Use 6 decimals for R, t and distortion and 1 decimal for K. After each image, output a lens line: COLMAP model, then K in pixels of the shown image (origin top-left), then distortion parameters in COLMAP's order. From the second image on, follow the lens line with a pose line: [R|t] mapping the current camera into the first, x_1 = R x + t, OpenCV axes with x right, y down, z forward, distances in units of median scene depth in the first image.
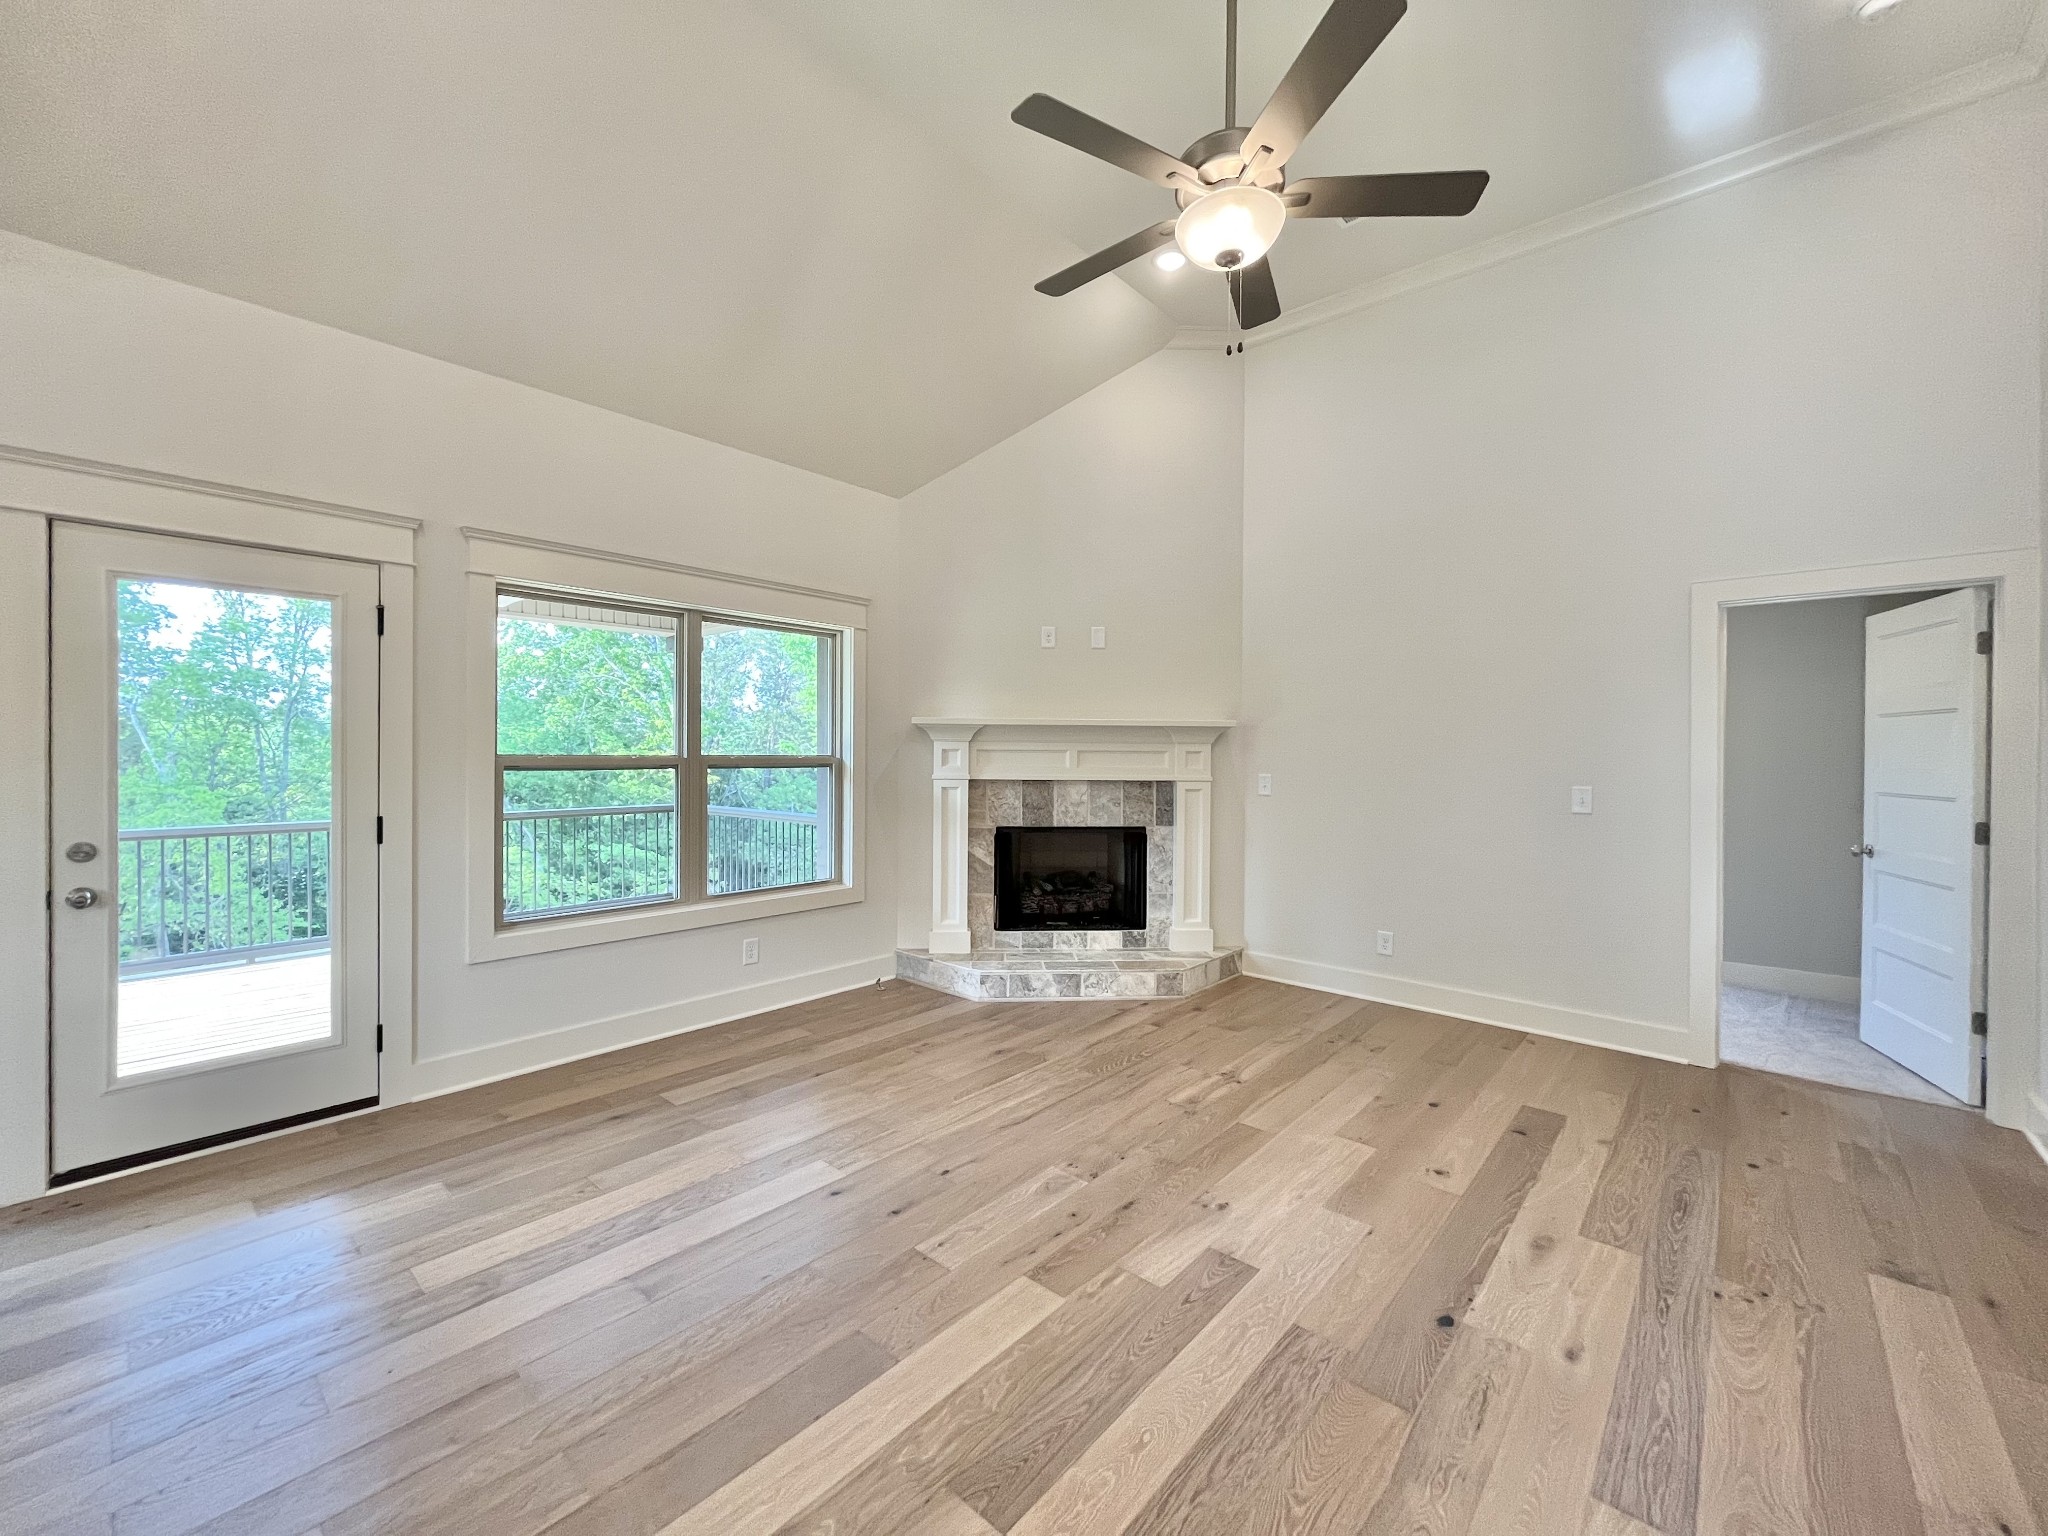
lens RADIAL K [[824.7, 0, 1030.0], [0, 824.7, 760.2], [0, 0, 1]] dist [-0.003383, -0.000183]
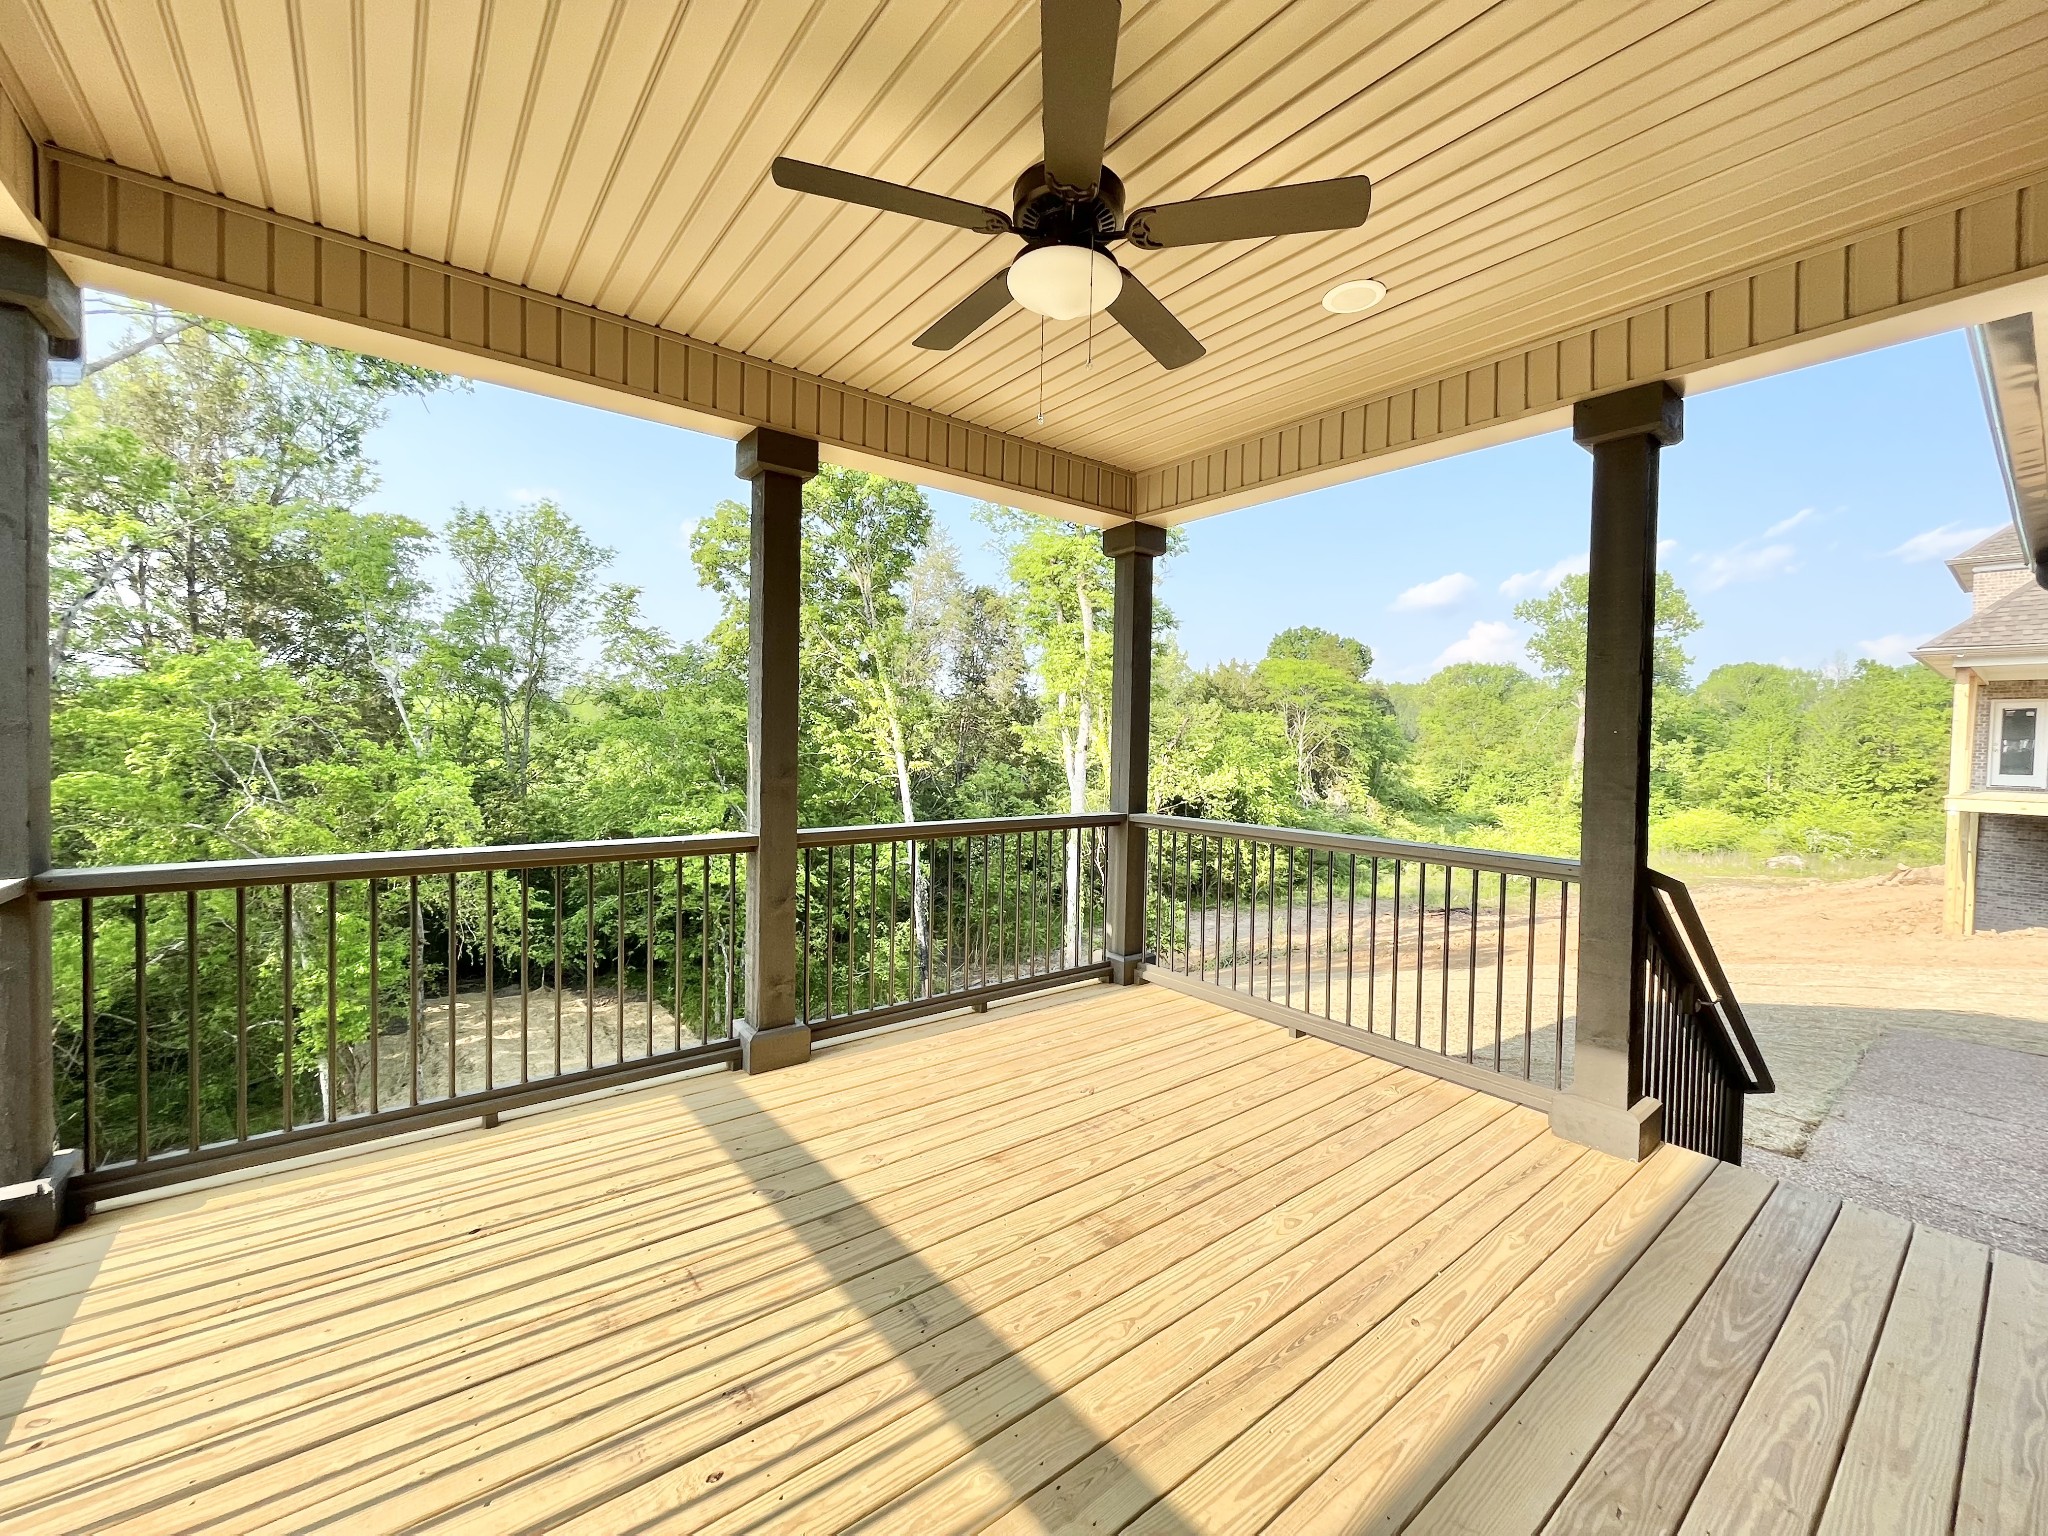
lens RADIAL K [[824.7, 0, 1027.0], [0, 824.7, 758.7], [0, 0, 1]] dist [-0.003383, -0.000183]
pose [[0.982390, 0.019454, -0.185828, -0.620761], [-0.017291, 0.999763, 0.013257, 0.013051], [0.186042, -0.009810, 0.982493, 0.657438]]
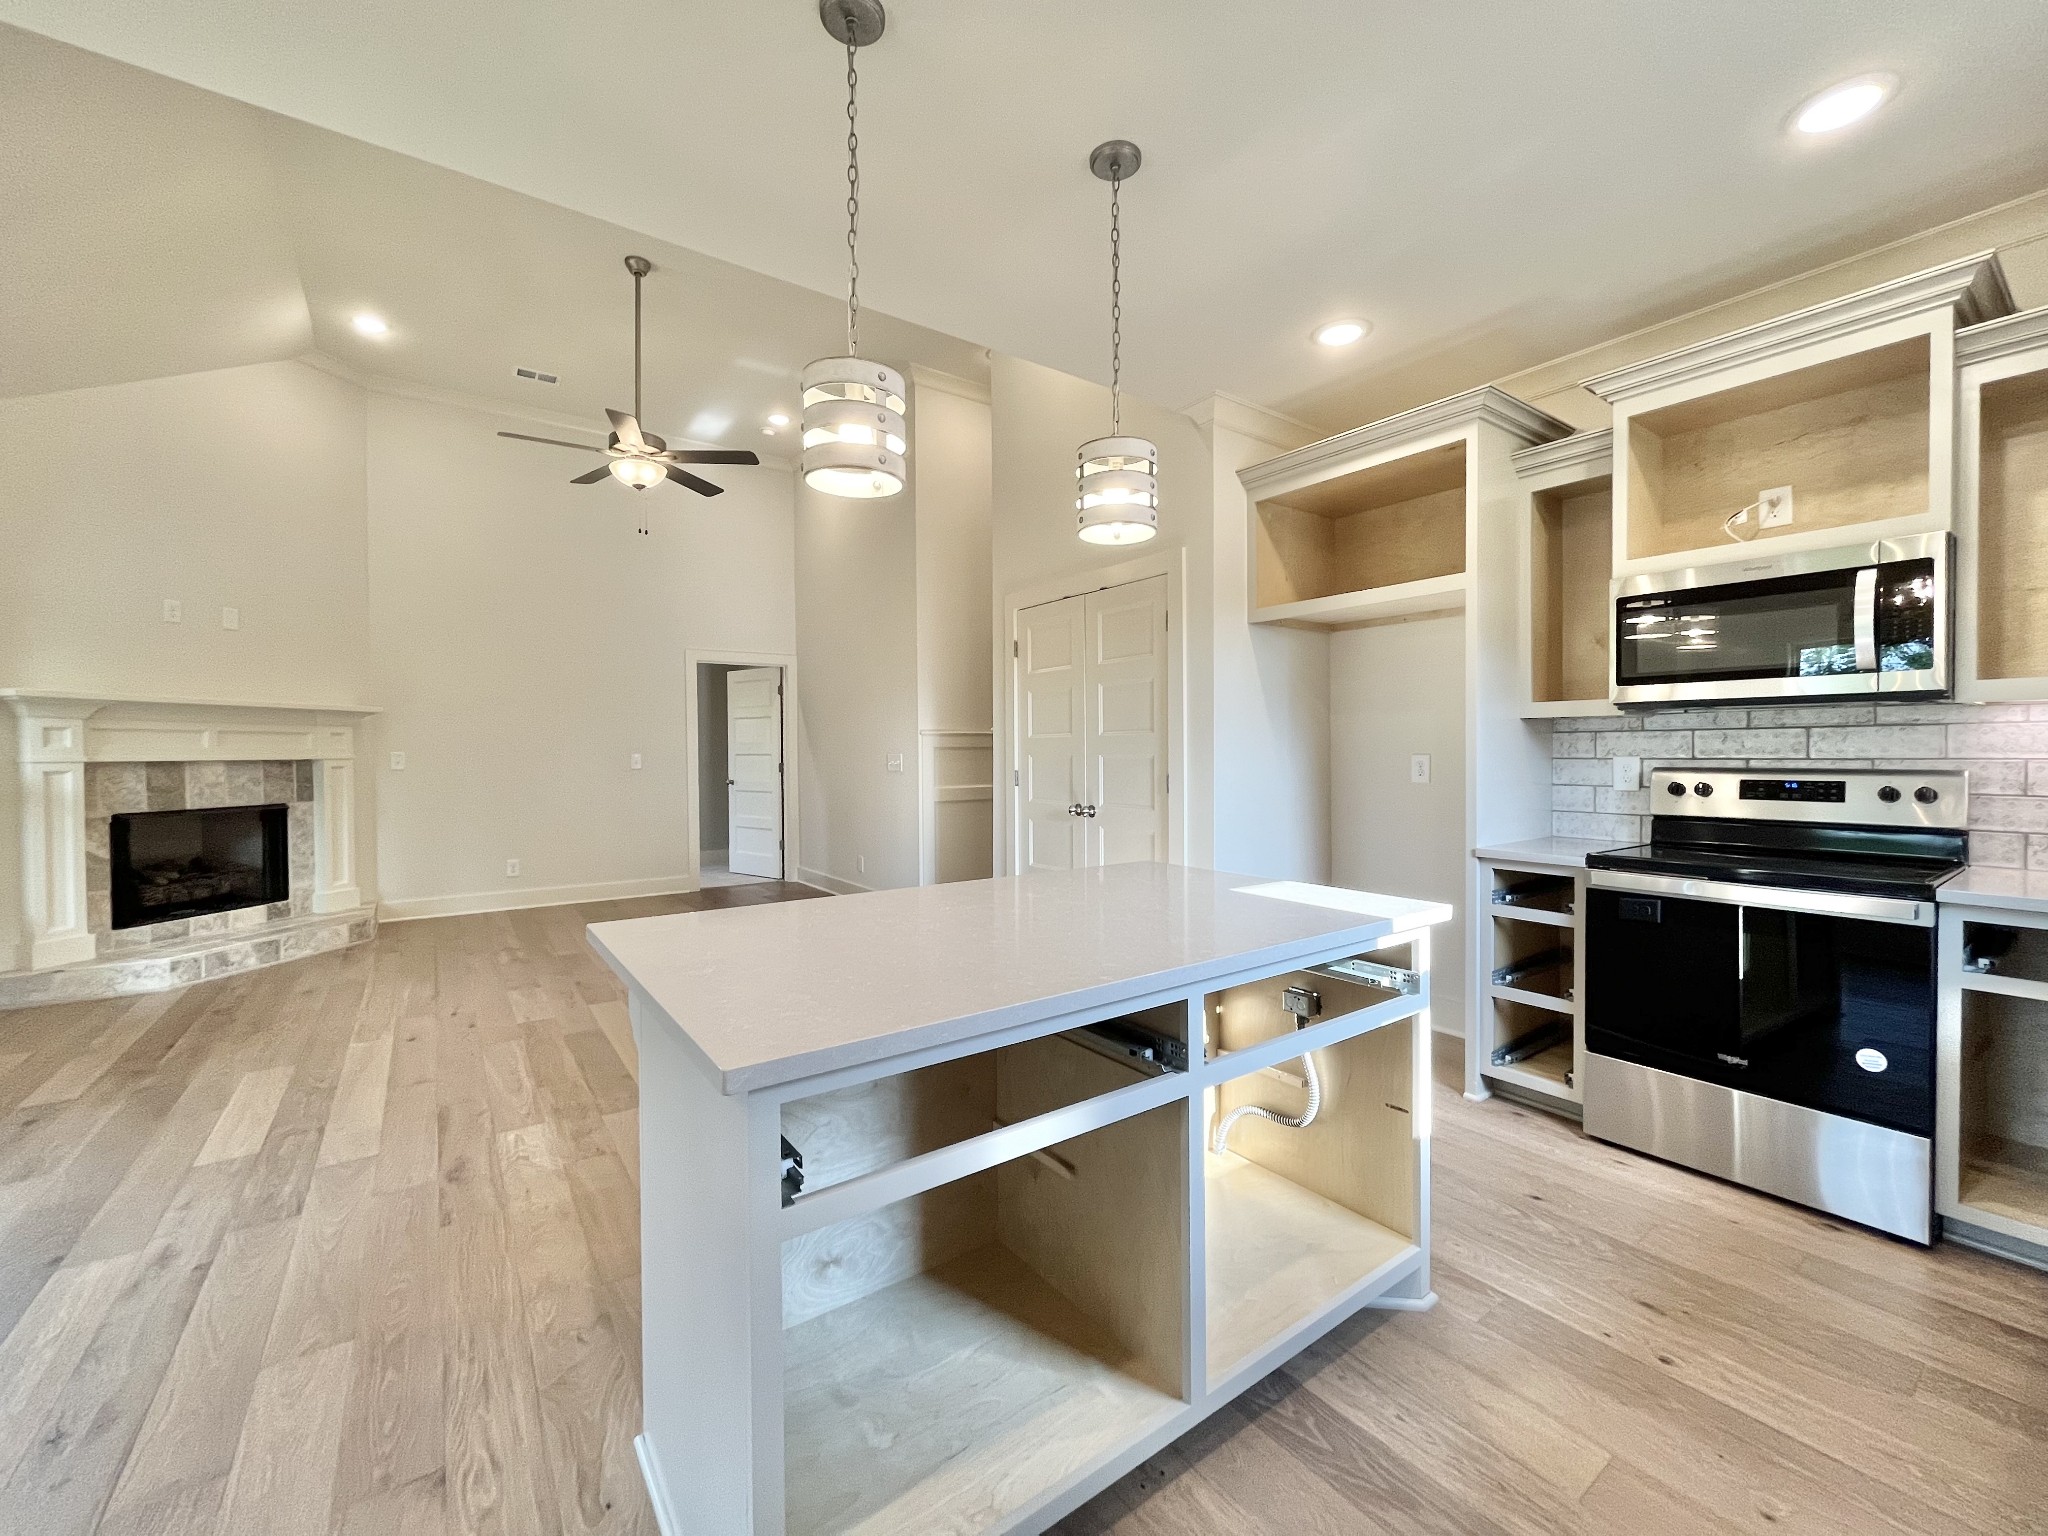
lens RADIAL K [[824.7, 0, 1027.0], [0, 824.7, 756.7], [0, 0, 1]] dist [-0.003383, -0.000183]
pose [[0.221352, -0.017557, 0.975036, -0.705842], [0.016830, 0.999758, 0.014181, 0.022258], [-0.975049, 0.013271, 0.221594, -0.174096]]
